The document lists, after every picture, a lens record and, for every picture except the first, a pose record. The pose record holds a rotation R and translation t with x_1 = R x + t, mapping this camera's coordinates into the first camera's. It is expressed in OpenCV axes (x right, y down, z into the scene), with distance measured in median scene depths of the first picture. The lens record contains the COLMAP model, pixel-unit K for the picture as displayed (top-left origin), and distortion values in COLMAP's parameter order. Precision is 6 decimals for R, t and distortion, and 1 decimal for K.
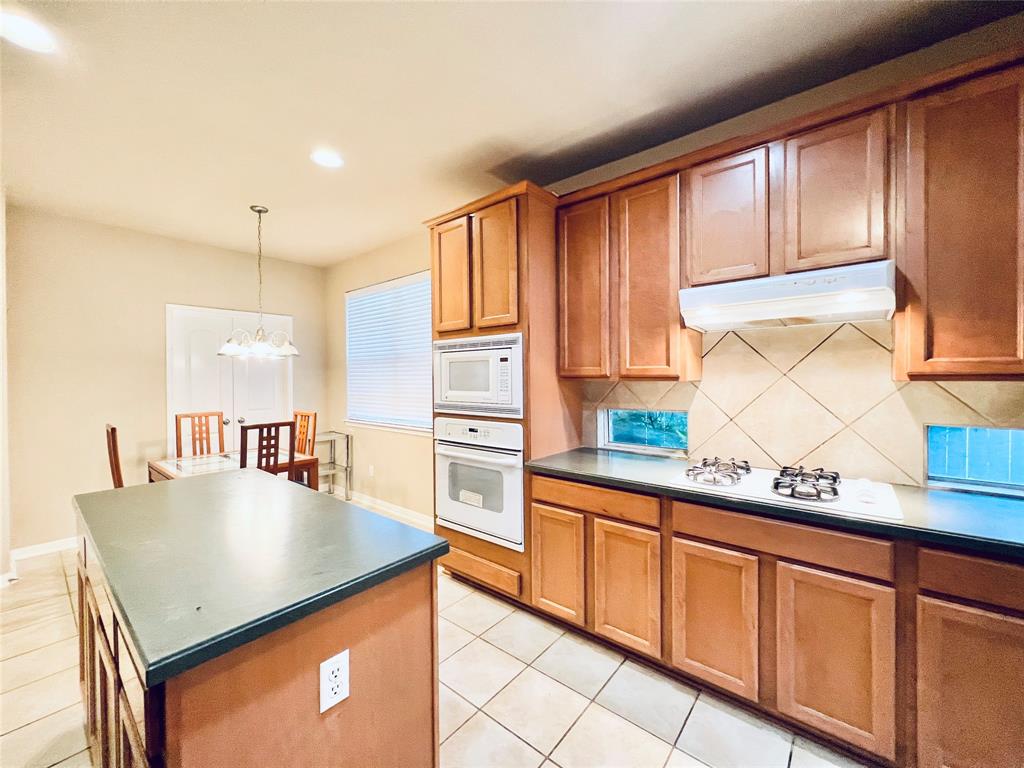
lens RADIAL K [[409.9, 0, 512.7], [0, 409.9, 381.2], [0, 0, 1]] dist [-0.004242, 0.000761]
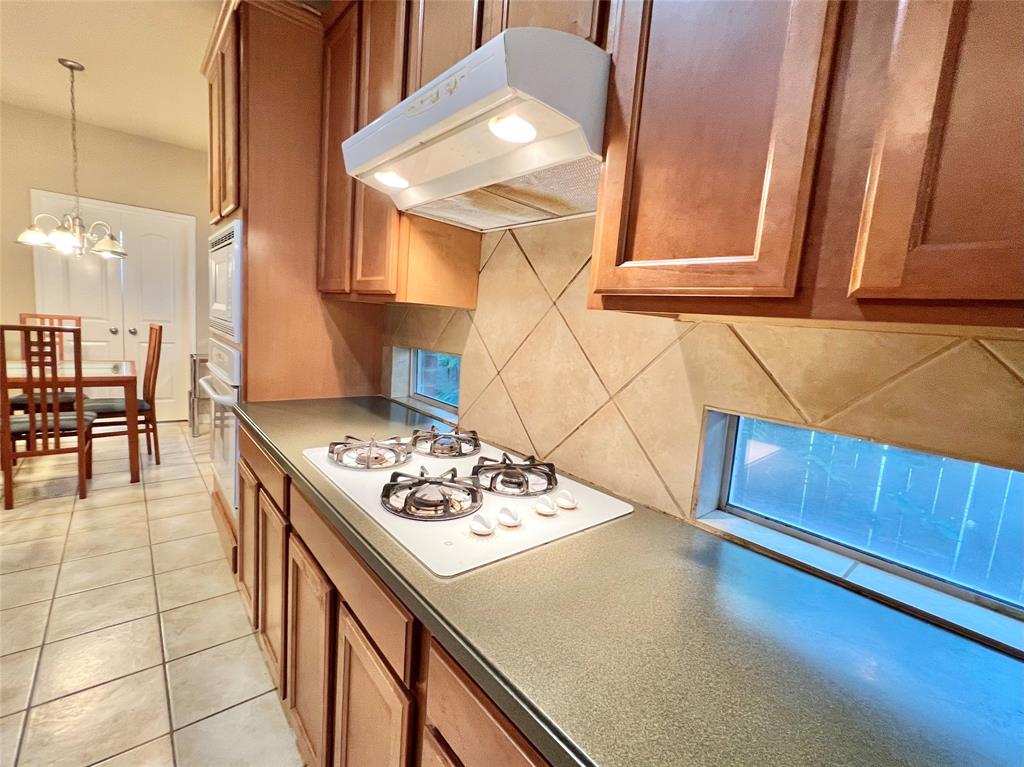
lens RADIAL K [[451.1, 0, 517.1], [0, 451.1, 377.6], [0, 0, 1]] dist [-0.000281, 0.000207]
pose [[0.981927, 0.106320, -0.156574, 0.630721], [-0.089286, 0.989679, 0.112090, 0.019017], [0.166875, -0.096085, 0.981285, 0.295552]]
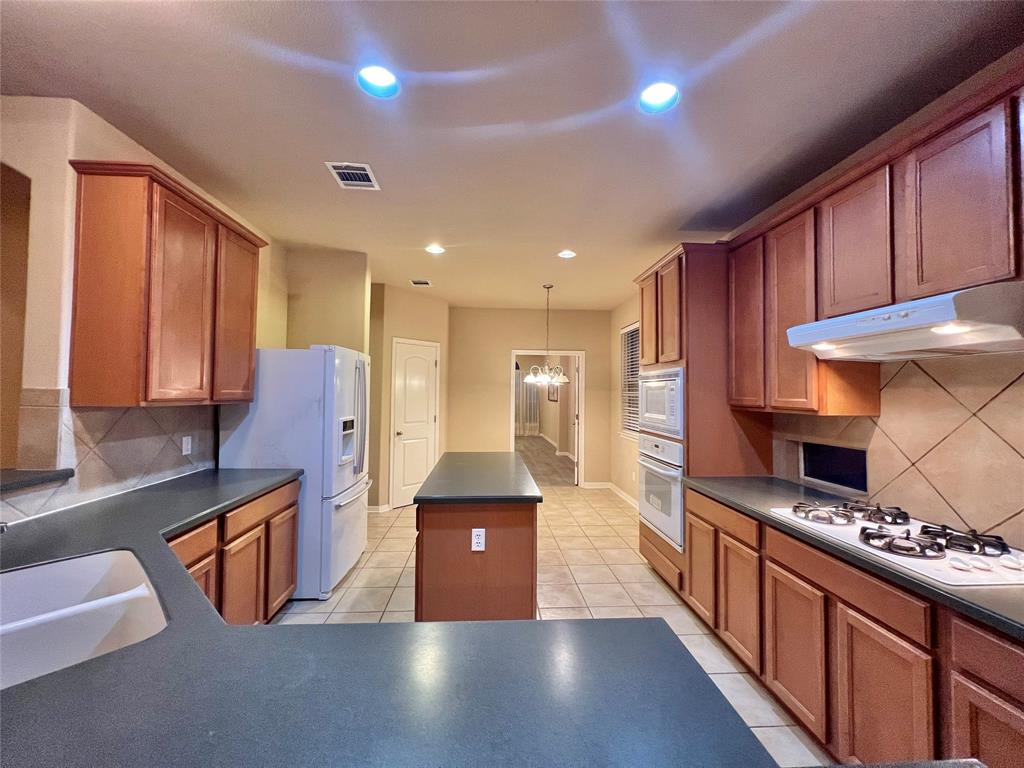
lens RADIAL K [[409.9, 0, 510.6], [0, 409.9, 378.9], [0, 0, 1]] dist [-0.004242, 0.000761]
pose [[0.687131, -0.008427, -0.726485, 0.540900], [-0.024163, 0.999114, -0.034444, -0.031210], [0.726132, 0.041222, 0.686319, -0.182738]]
